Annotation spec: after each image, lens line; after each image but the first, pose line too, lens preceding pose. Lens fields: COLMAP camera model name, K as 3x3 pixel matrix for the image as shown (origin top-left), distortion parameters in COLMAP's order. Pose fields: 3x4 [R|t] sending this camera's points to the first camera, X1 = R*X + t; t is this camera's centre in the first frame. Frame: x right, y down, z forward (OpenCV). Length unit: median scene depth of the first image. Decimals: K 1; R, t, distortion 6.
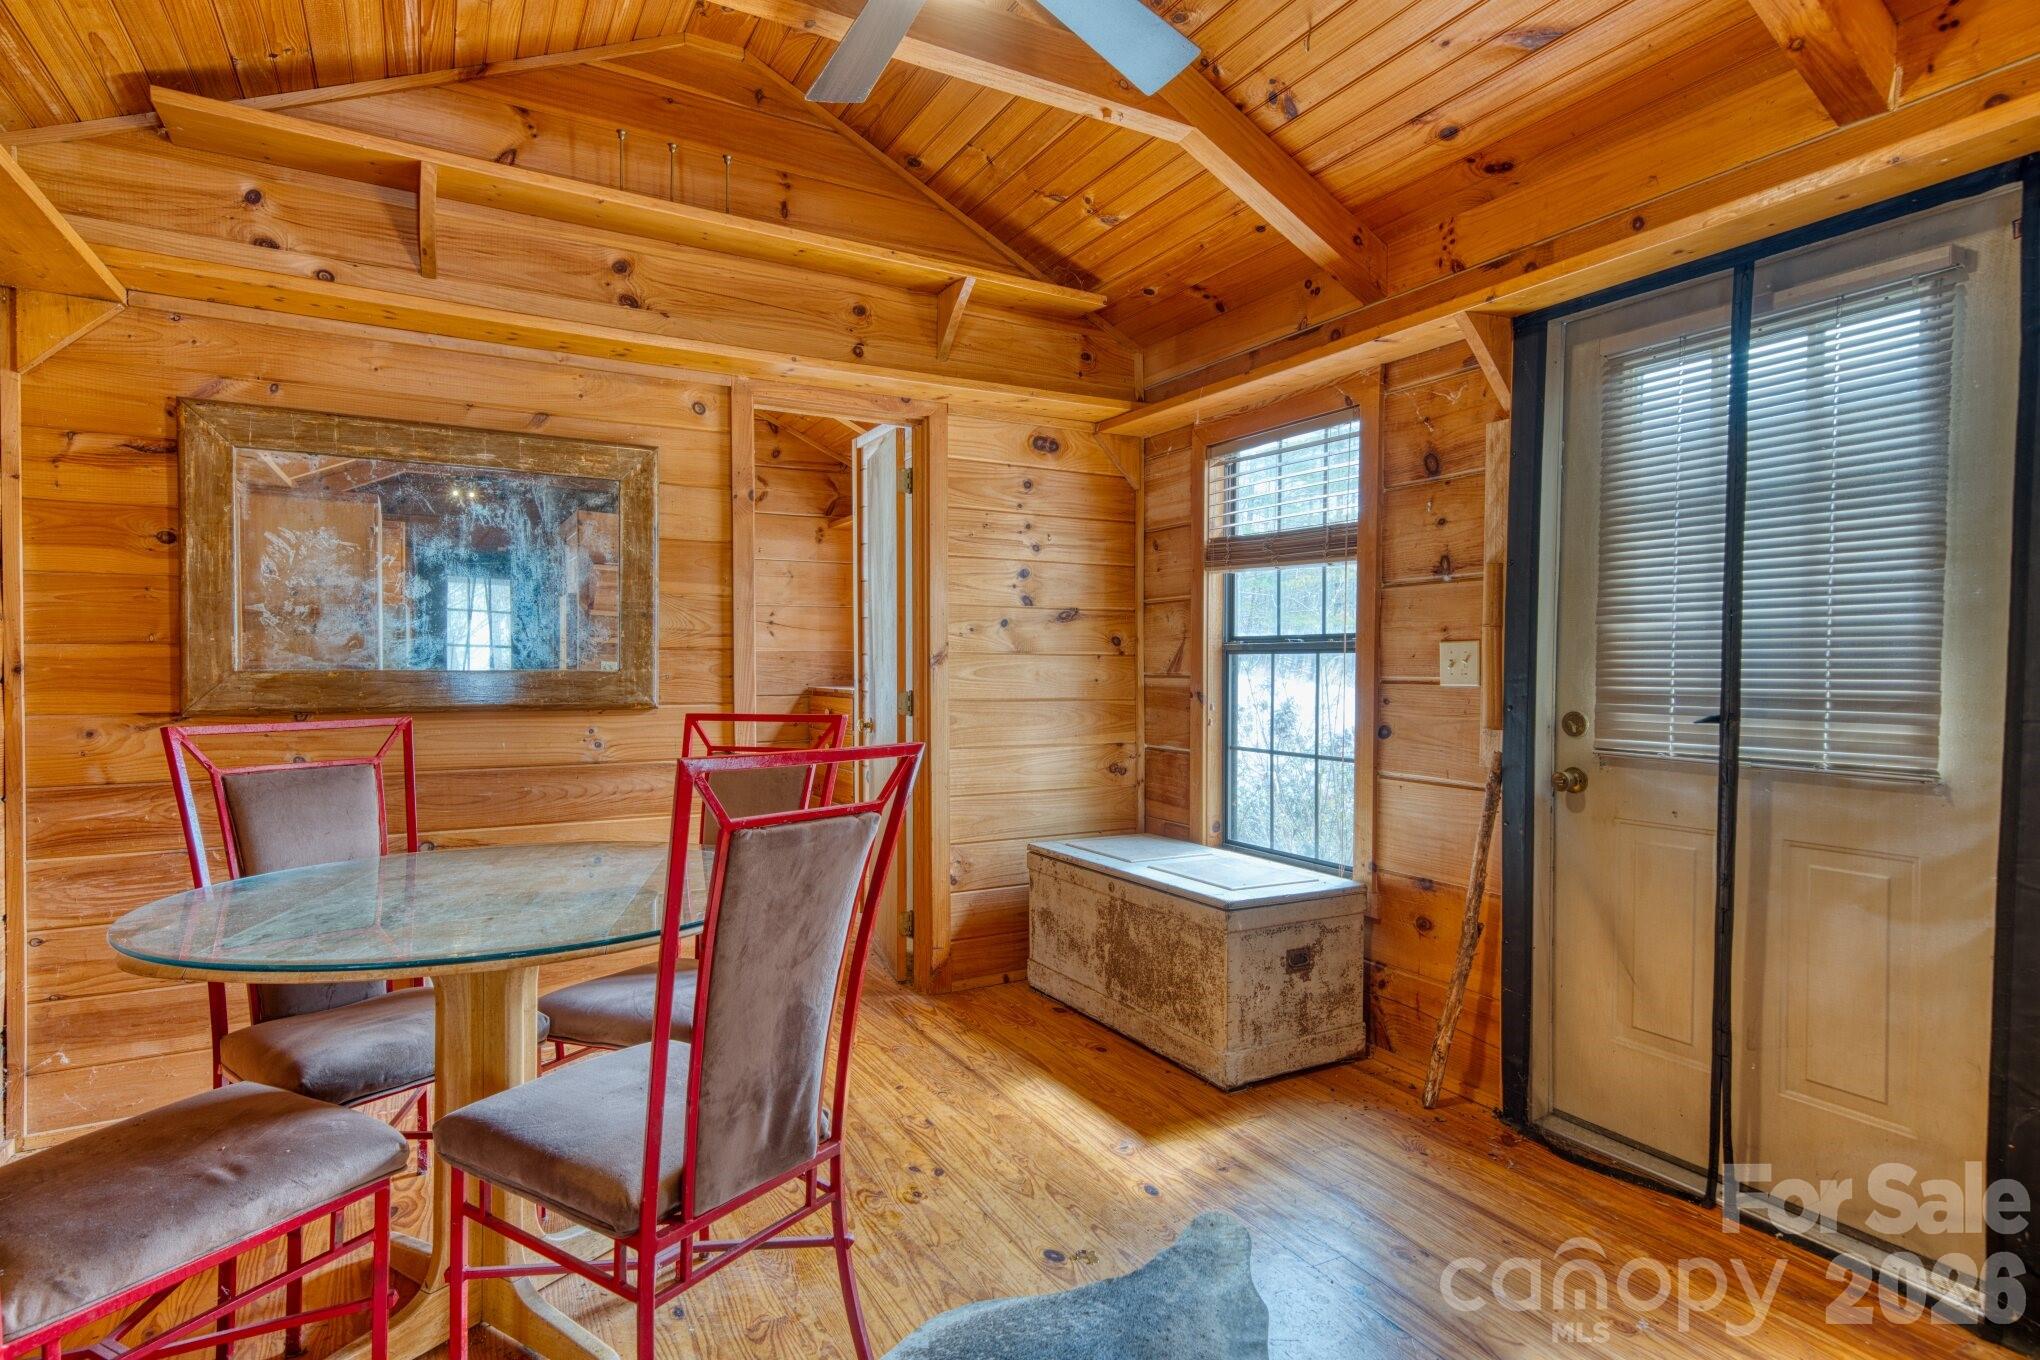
lens RADIAL K [[1025.1, 0, 1017.2], [0, 1025.1, 680.1], [0, 0, 1]] dist [-0.000819, 0.000064]
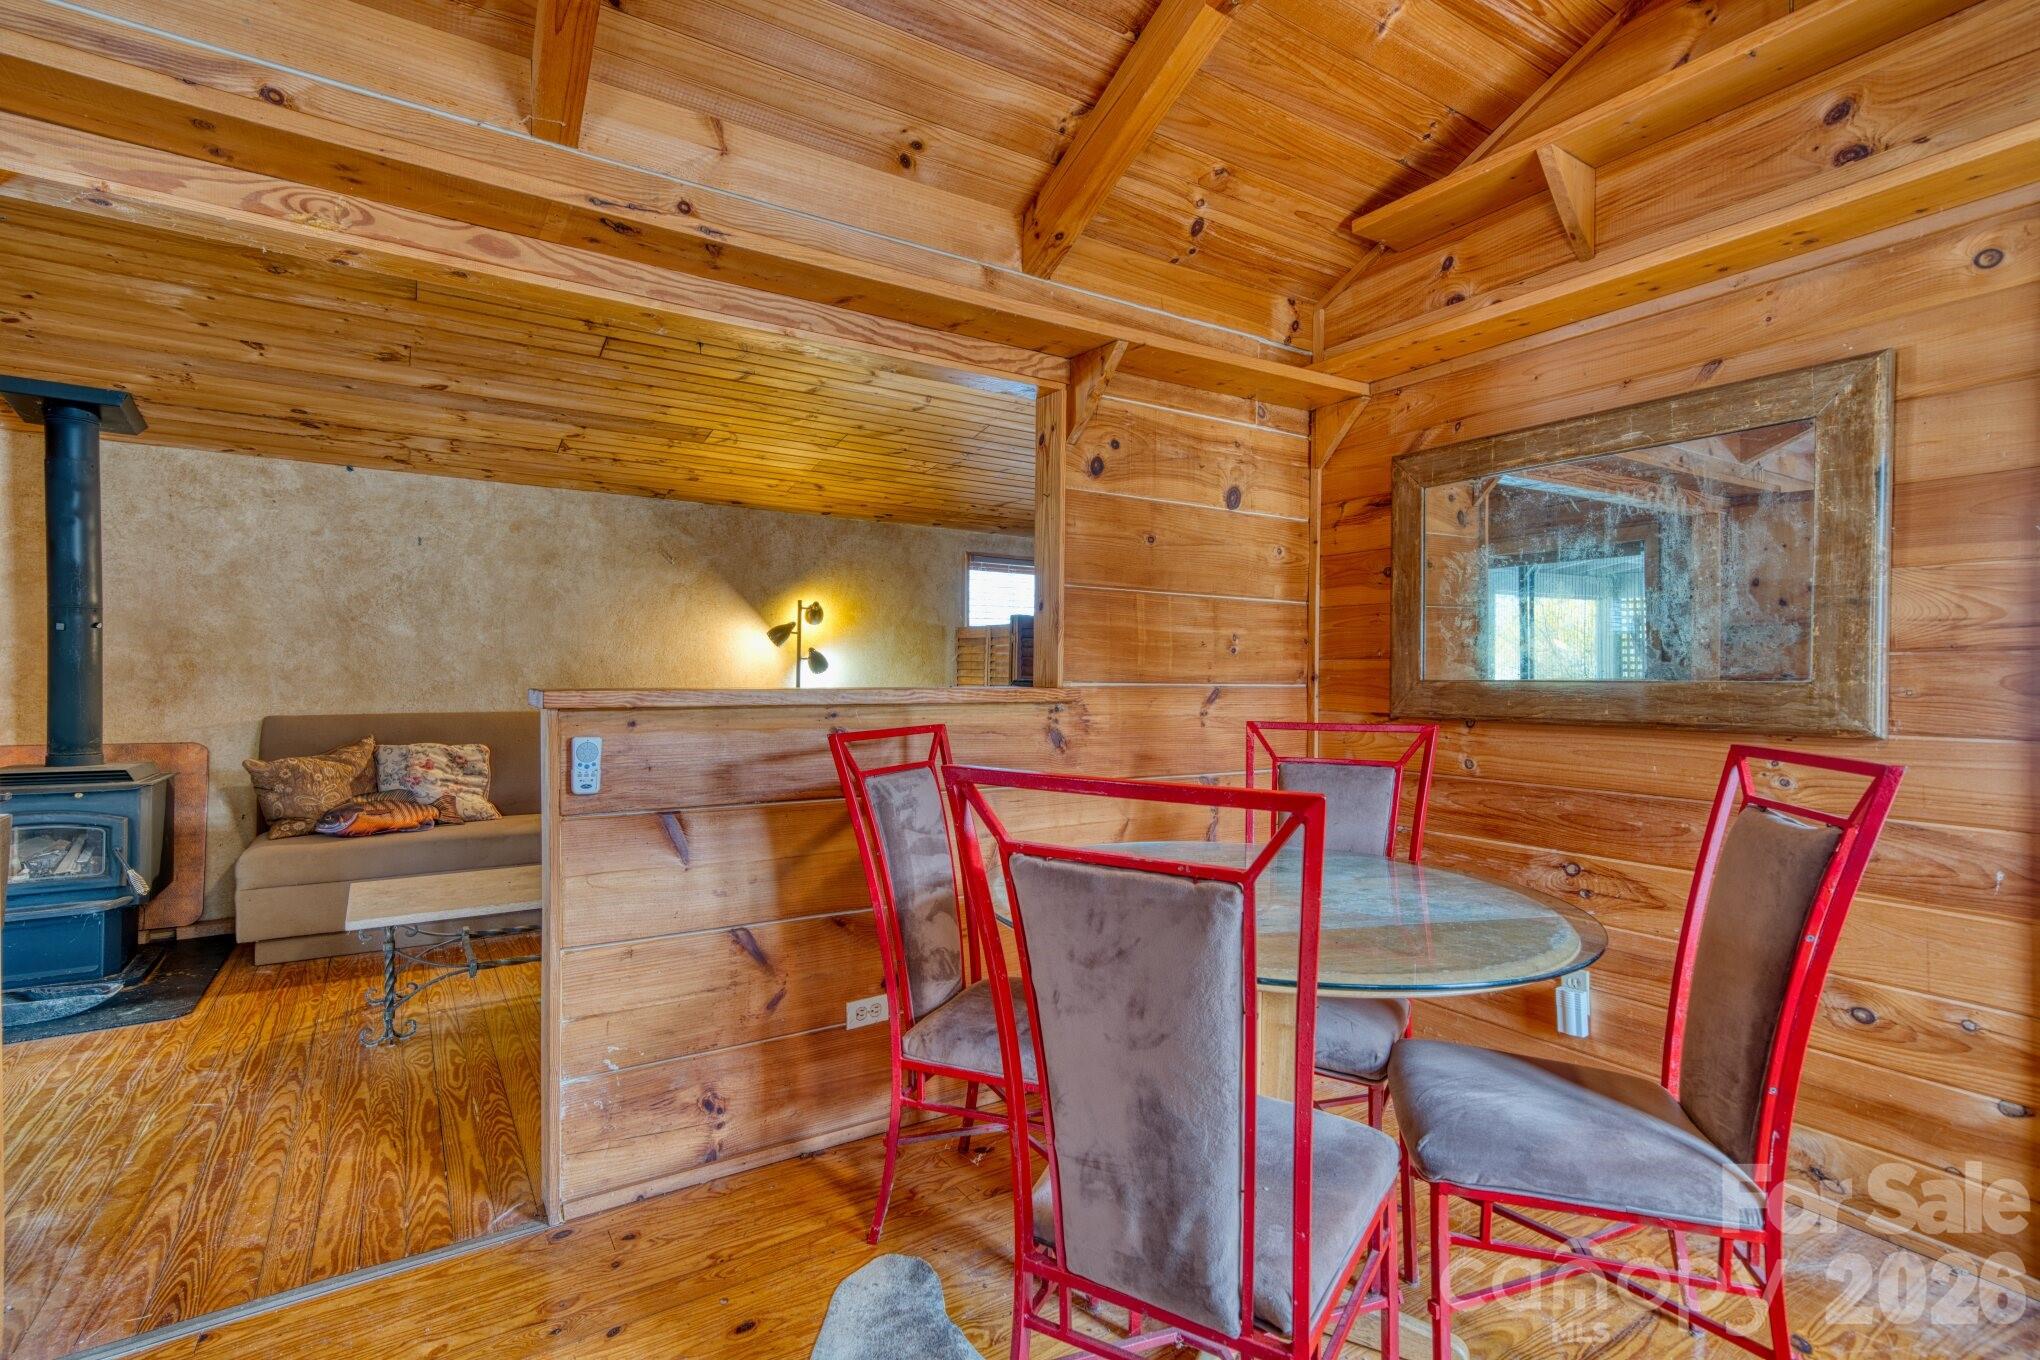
lens RADIAL K [[959.4, 0, 1018.0], [0, 959.4, 682.3], [0, 0, 1]] dist [0.006297, 0.000554]
pose [[0.044833, 0.005346, -0.998980, 0.277641], [-0.016378, 0.999855, 0.004616, -0.003675], [0.998860, 0.016154, 0.044914, 0.444749]]
